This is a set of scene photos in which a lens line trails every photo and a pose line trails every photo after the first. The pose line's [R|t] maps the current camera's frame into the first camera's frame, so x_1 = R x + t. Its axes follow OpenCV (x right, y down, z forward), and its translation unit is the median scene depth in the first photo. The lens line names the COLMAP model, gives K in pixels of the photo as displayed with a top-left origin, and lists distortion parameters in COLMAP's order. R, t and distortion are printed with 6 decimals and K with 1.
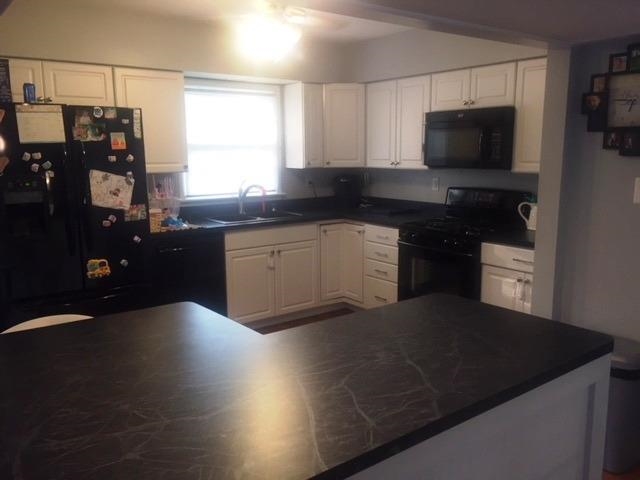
lens RADIAL K [[543.7, 0, 320.0], [0, 543.7, 240.0], [0, 0, 1]] dist [0.072009, -0.099865]
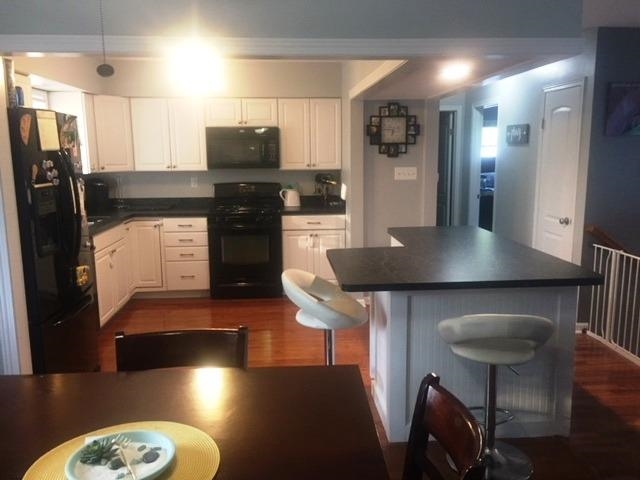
lens RADIAL K [[543.7, 0, 320.0], [0, 543.7, 240.0], [0, 0, 1]] dist [0.072009, -0.099865]
pose [[0.554348, -0.134672, 0.821317, -0.941712], [0.145449, 0.987312, 0.063720, -0.011757], [-0.819477, 0.084137, 0.566902, 0.068993]]
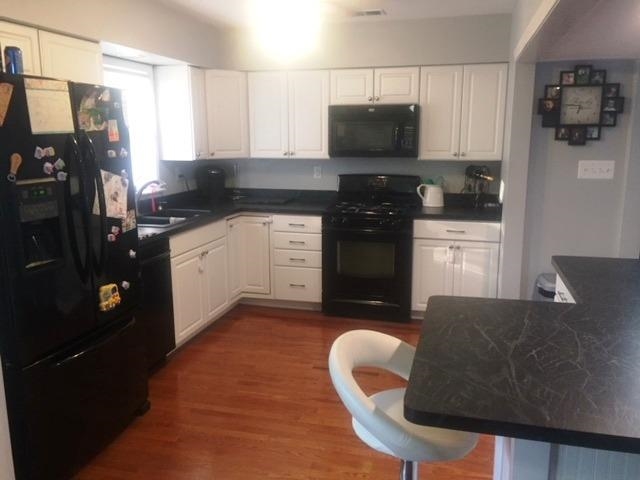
lens RADIAL K [[543.7, 0, 320.0], [0, 543.7, 240.0], [0, 0, 1]] dist [0.072009, -0.099865]
pose [[0.794729, -0.111483, 0.596639, -0.597957], [0.099043, 0.993631, 0.053735, -0.037850], [-0.598829, 0.016389, 0.800709, 0.195912]]
